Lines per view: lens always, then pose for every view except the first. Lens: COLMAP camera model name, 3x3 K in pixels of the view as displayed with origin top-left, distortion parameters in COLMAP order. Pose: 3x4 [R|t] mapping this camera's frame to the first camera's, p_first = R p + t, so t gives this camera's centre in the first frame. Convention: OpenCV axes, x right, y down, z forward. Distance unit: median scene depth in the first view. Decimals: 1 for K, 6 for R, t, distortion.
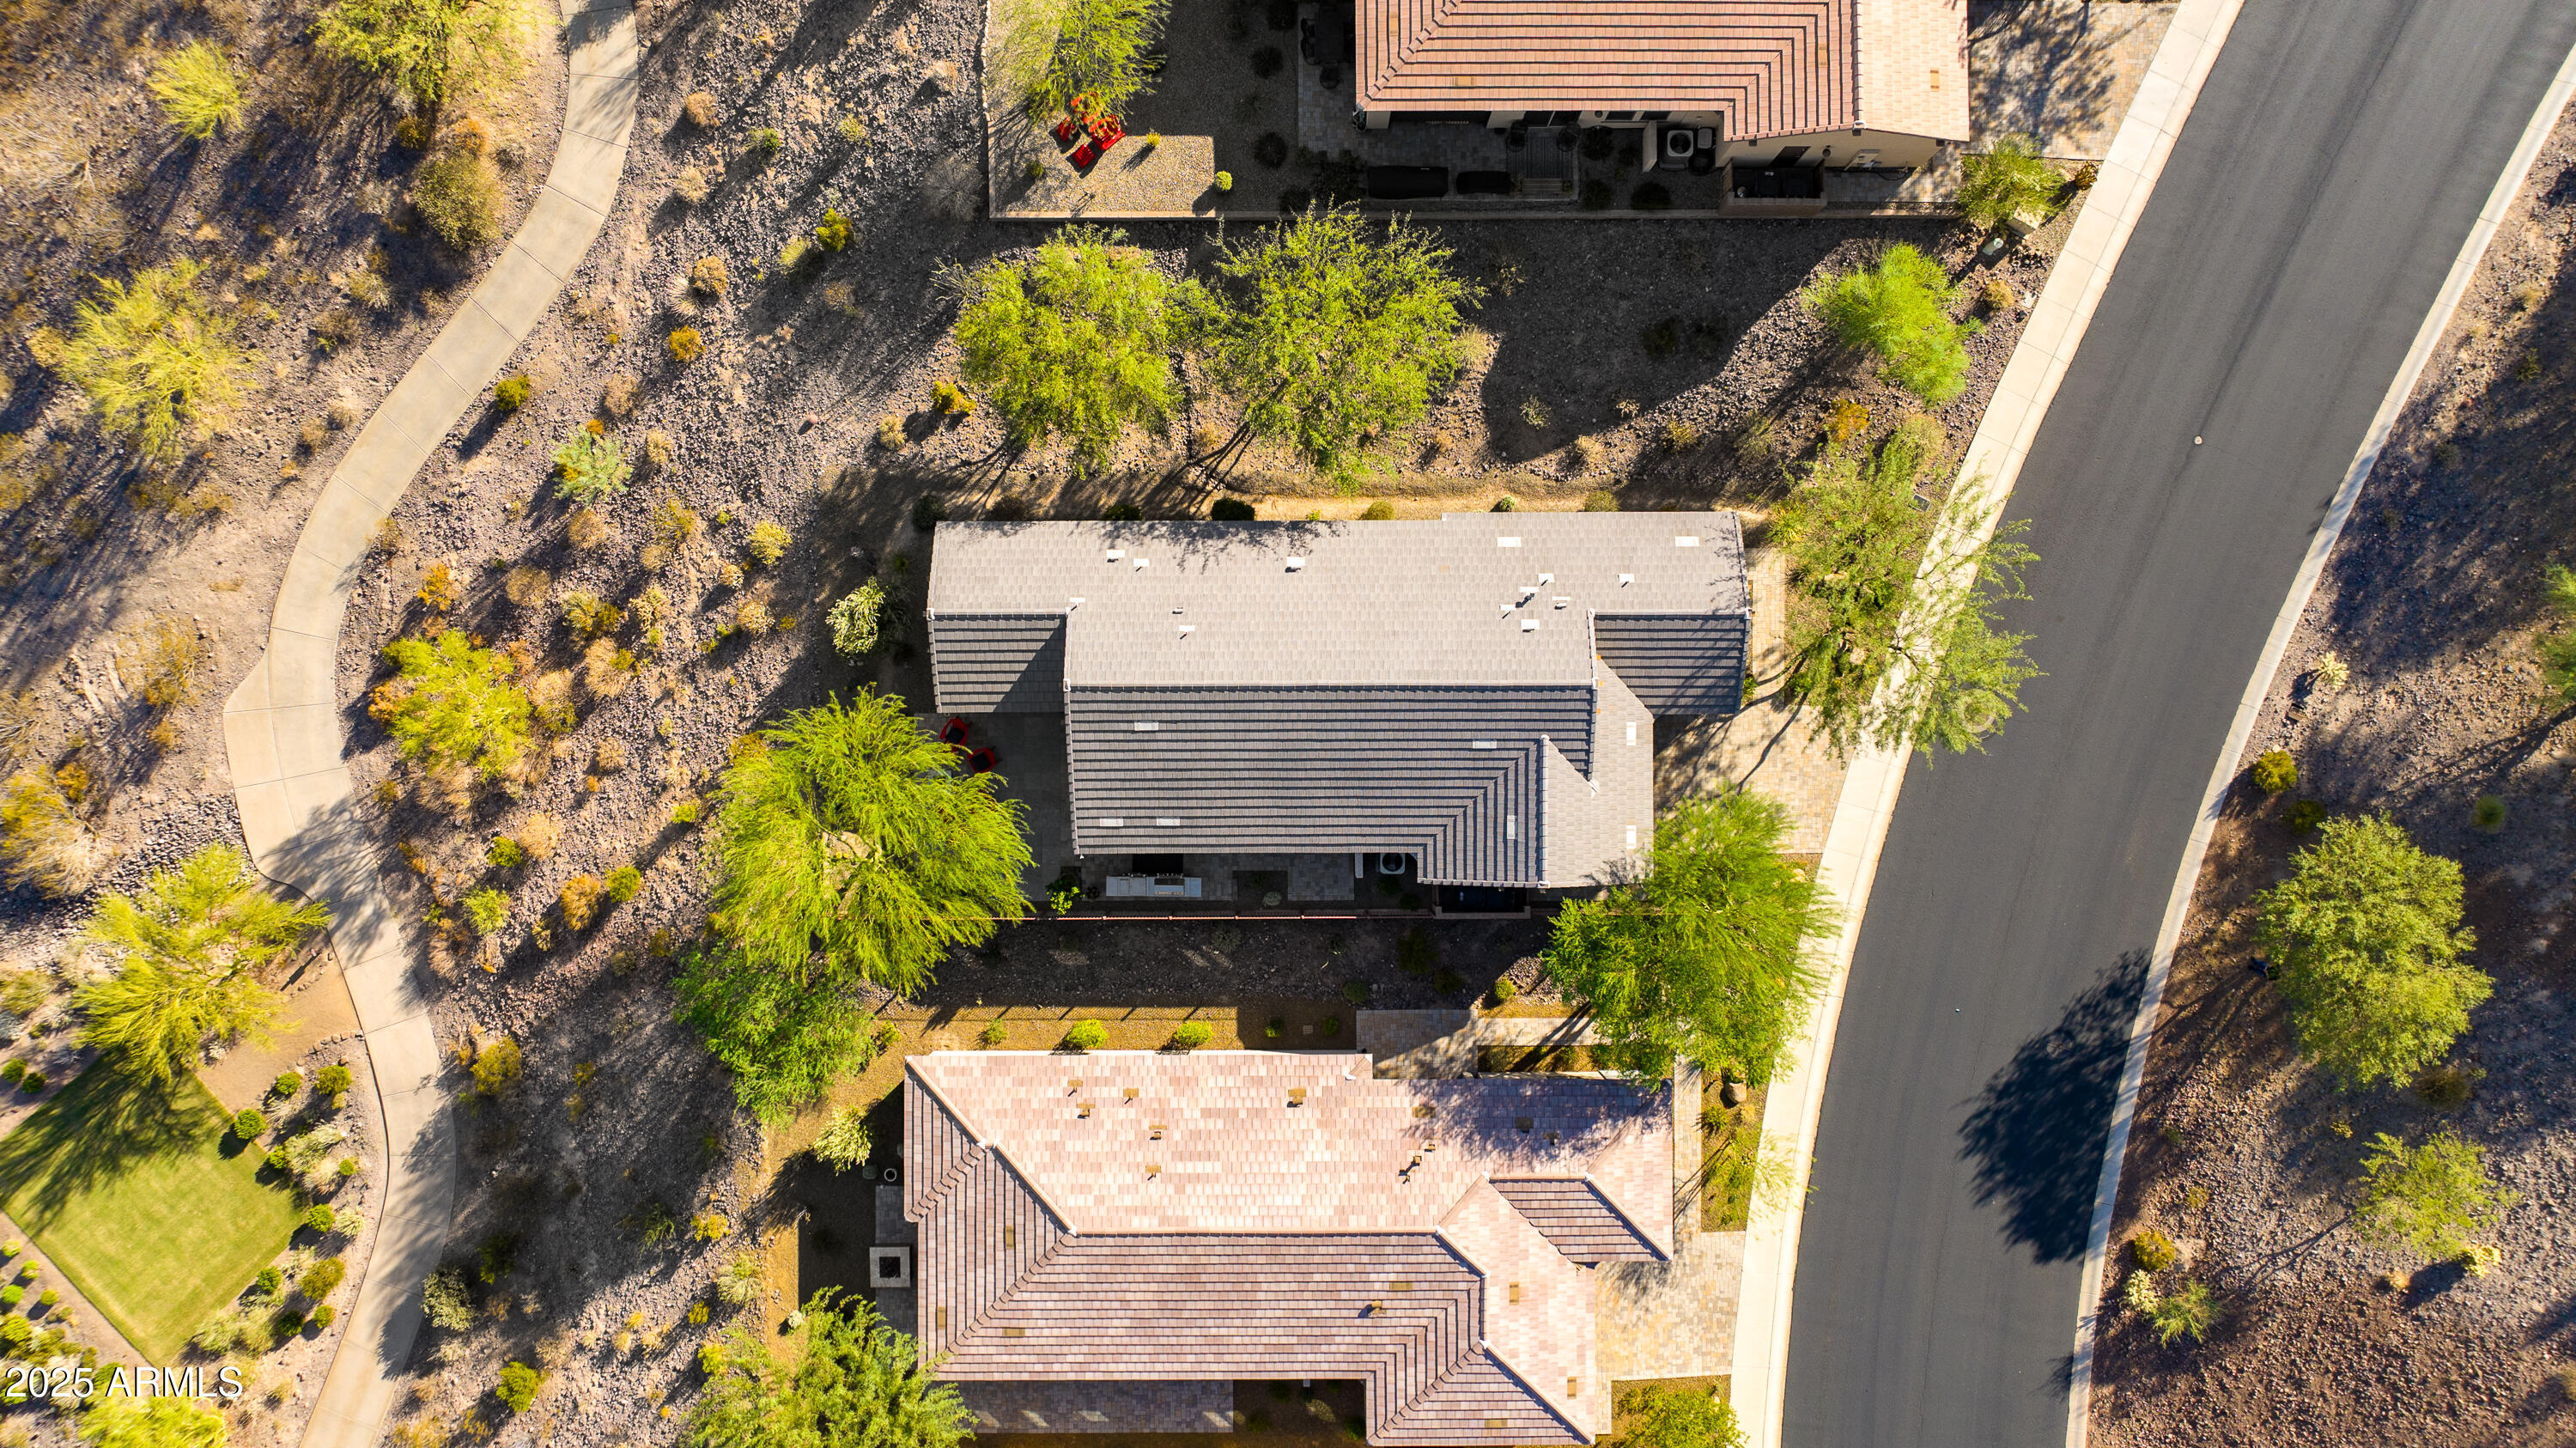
lens RADIAL K [[1826.9, 0, 1262.6], [0, 1826.9, 741.7], [0, 0, 1]] dist [-0.036415, 0.040627]
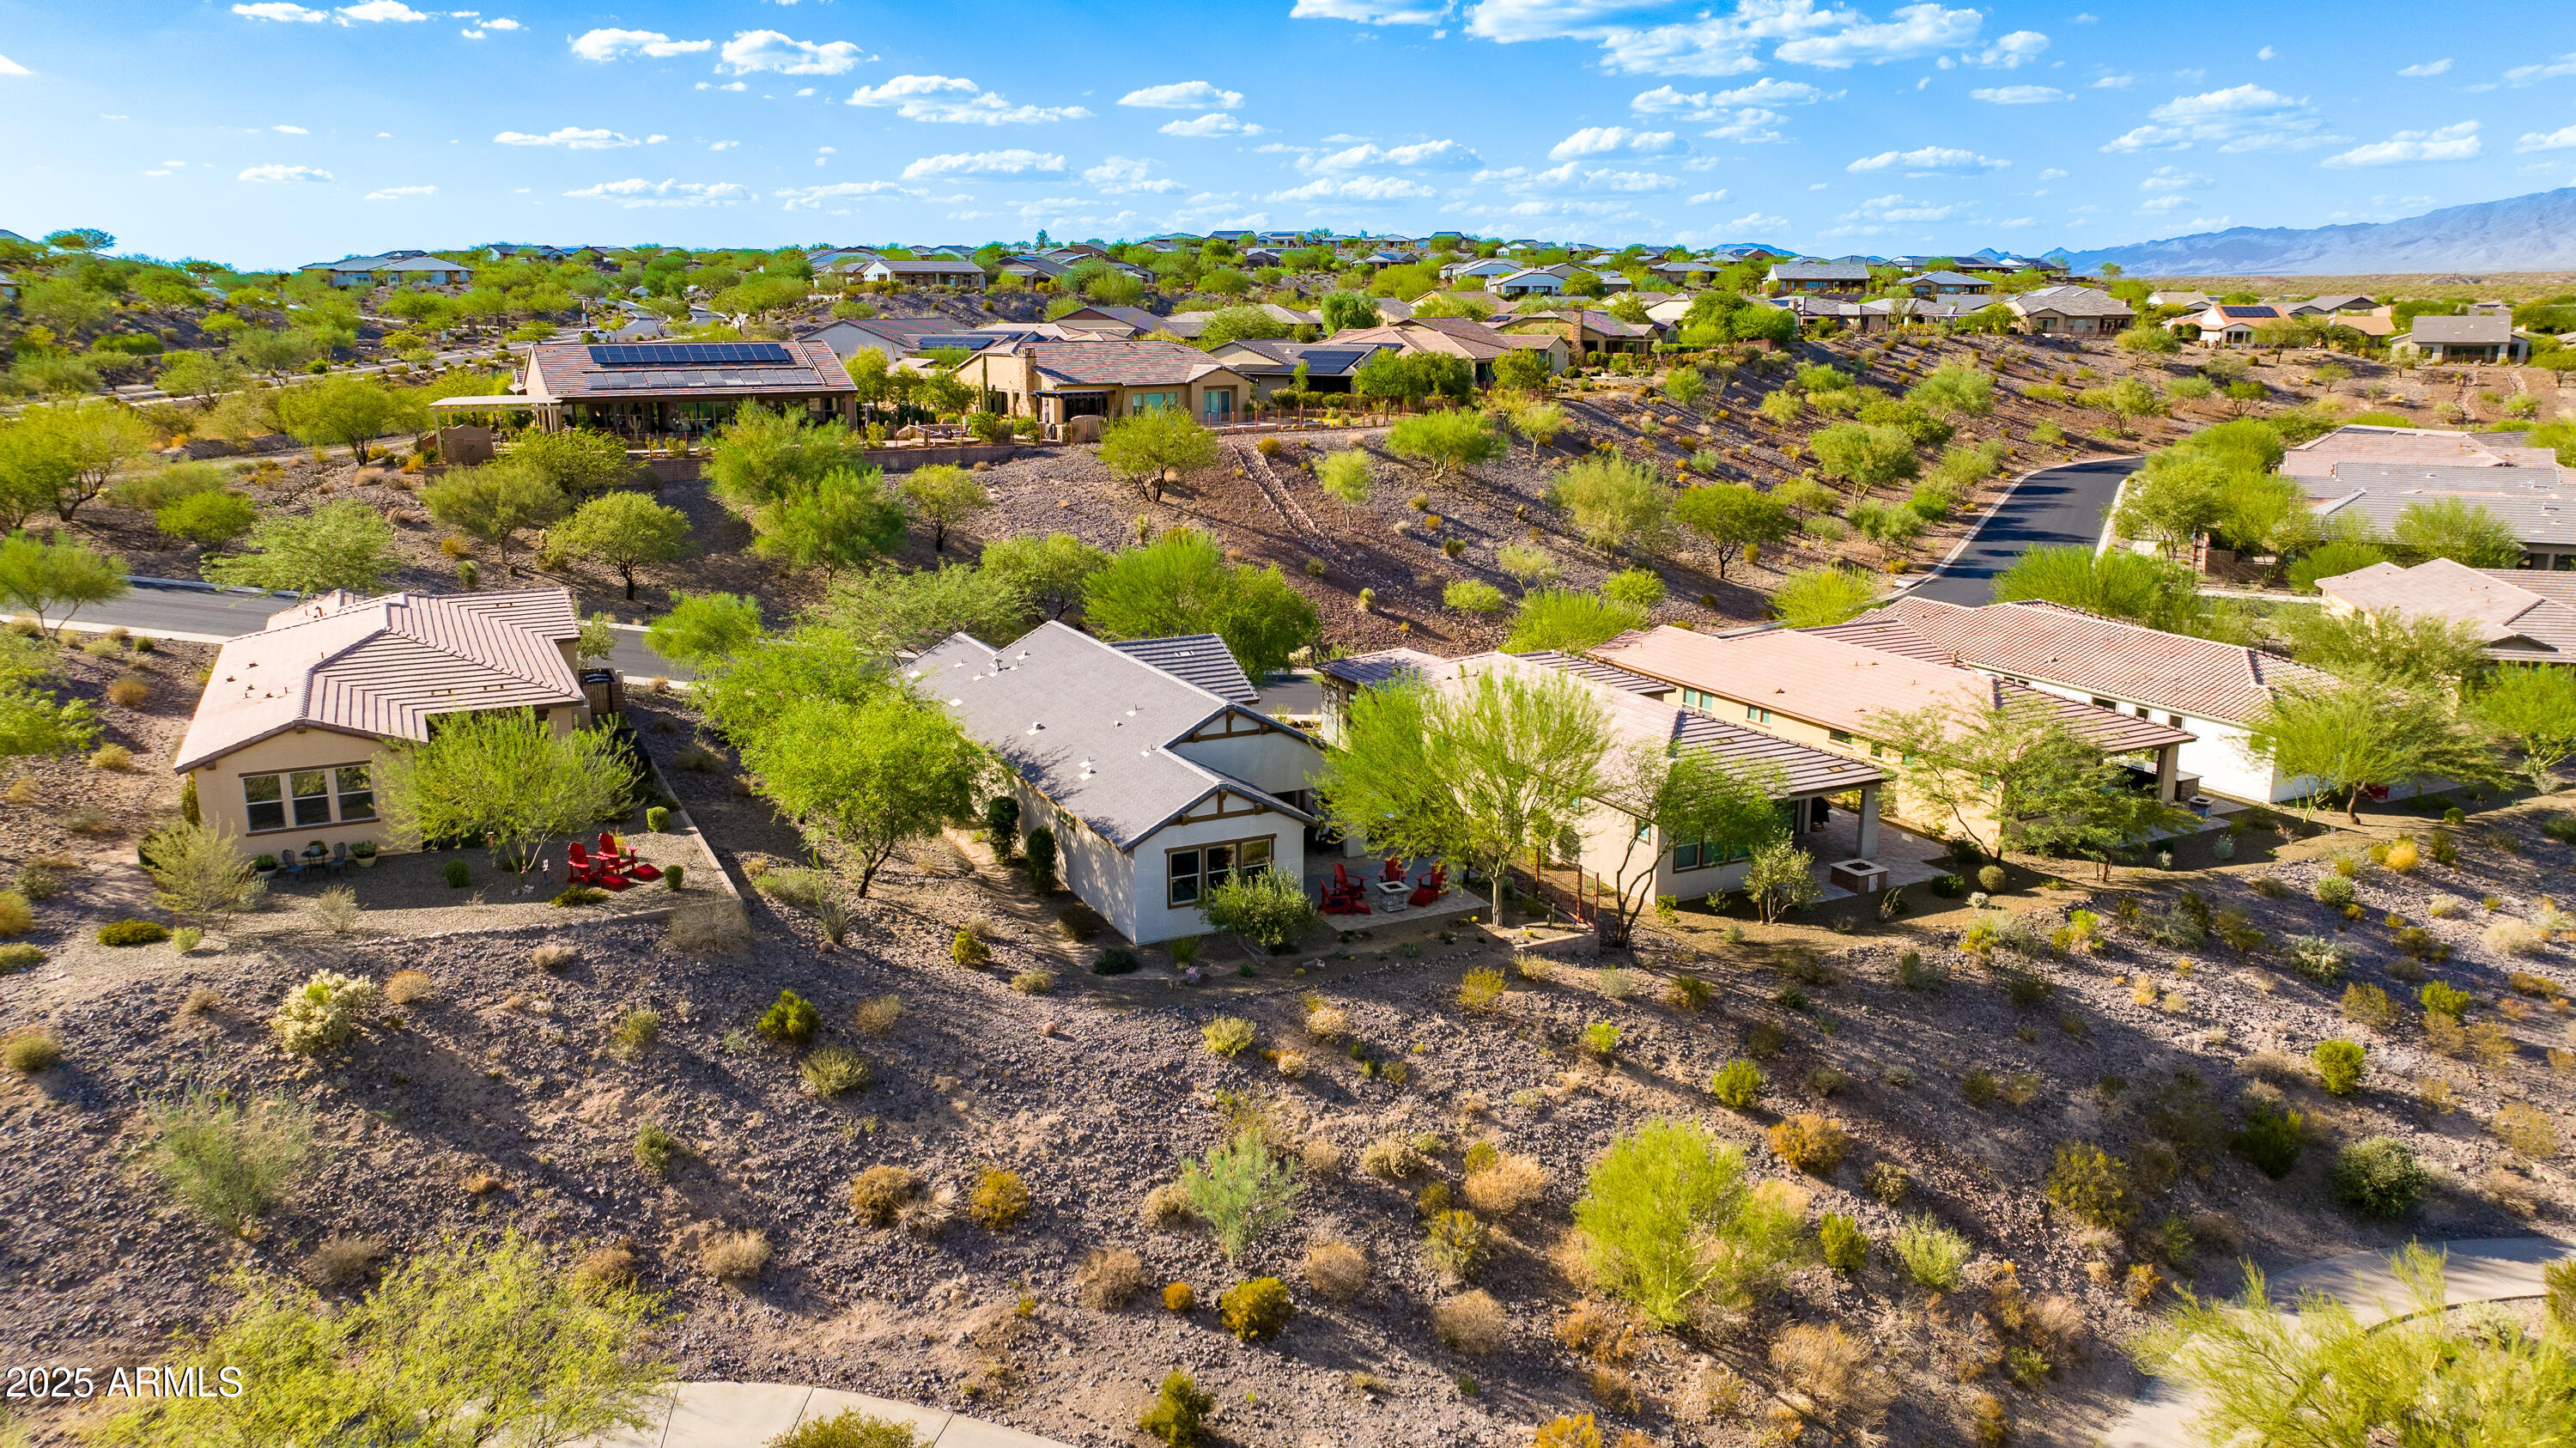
lens RADIAL K [[1826.9, 0, 1300.1], [0, 1826.9, 712.2], [0, 0, 1]] dist [-0.036415, 0.040627]
pose [[-0.453607, -0.189312, 0.870863, -0.887327], [0.891202, -0.096473, 0.443229, -0.391356], [0.000106, 0.977166, 0.212476, 0.706347]]
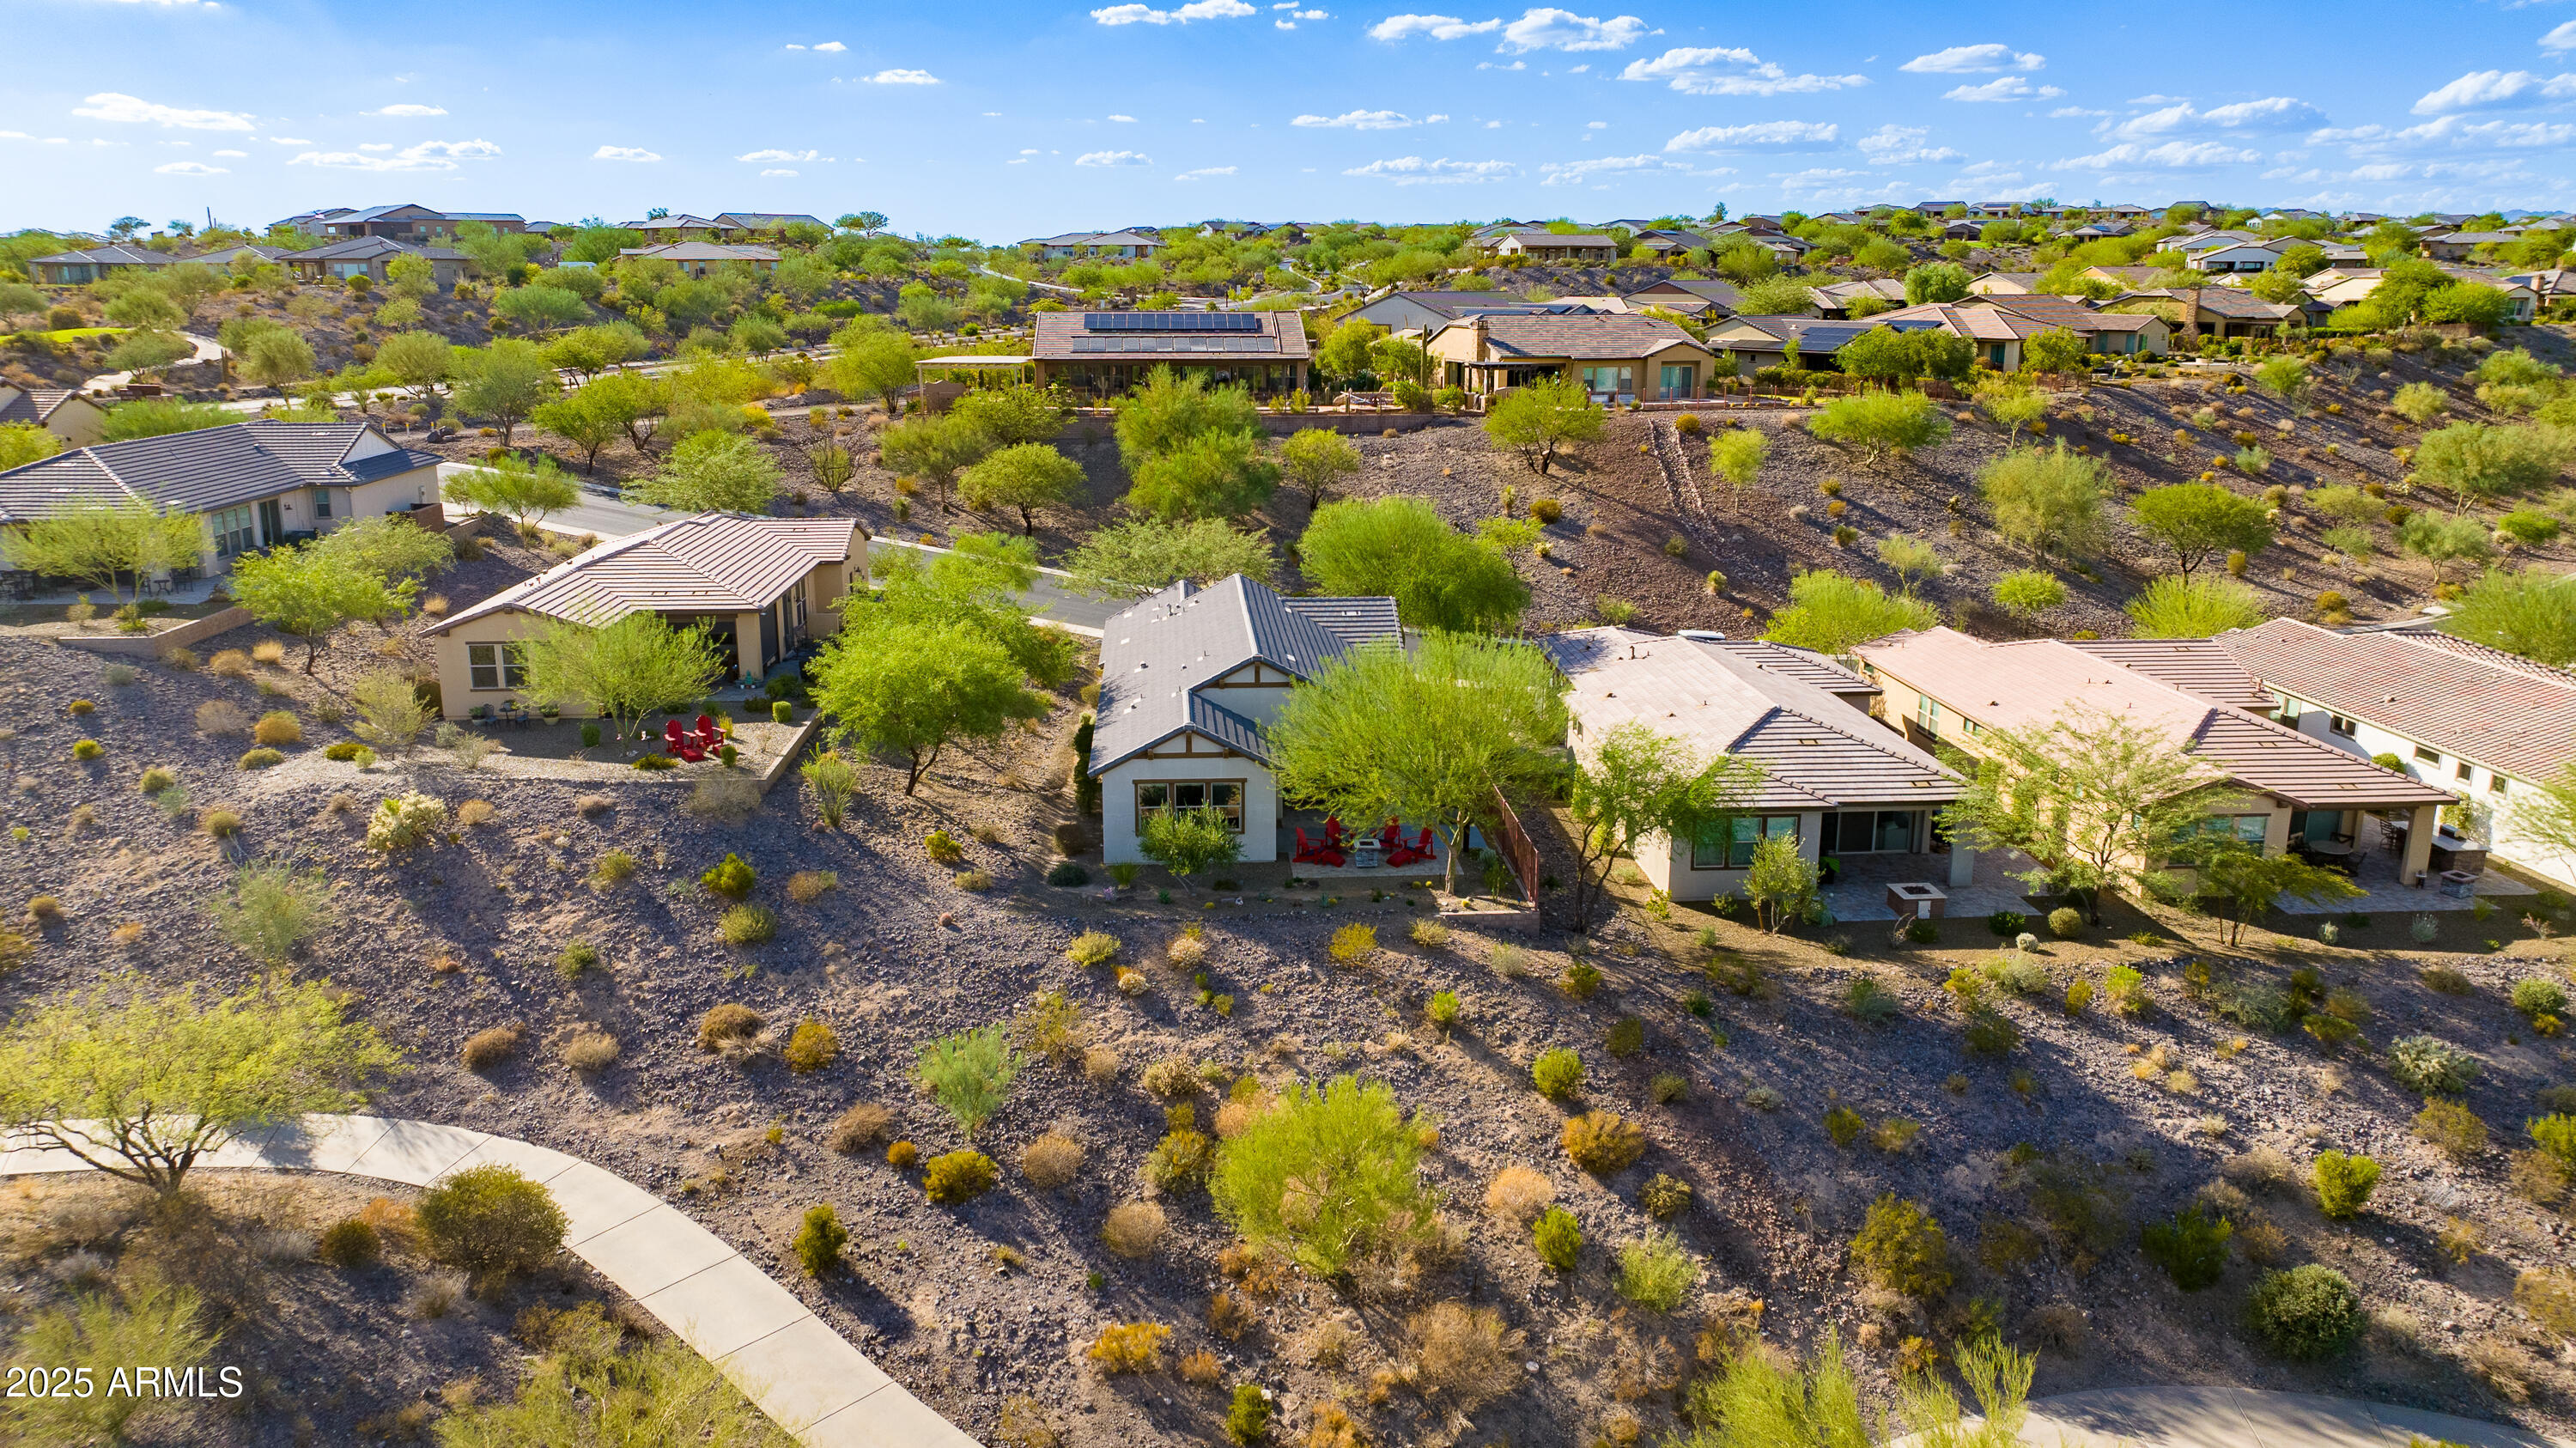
lens RADIAL K [[1826.9, 0, 1291.8], [0, 1826.9, 718.4], [0, 0, 1]] dist [-0.036415, 0.040627]
pose [[-0.068803, -0.229254, 0.970932, -1.018475], [0.997622, -0.011771, 0.067915, -0.074129], [-0.004141, 0.973295, 0.229519, 0.707063]]
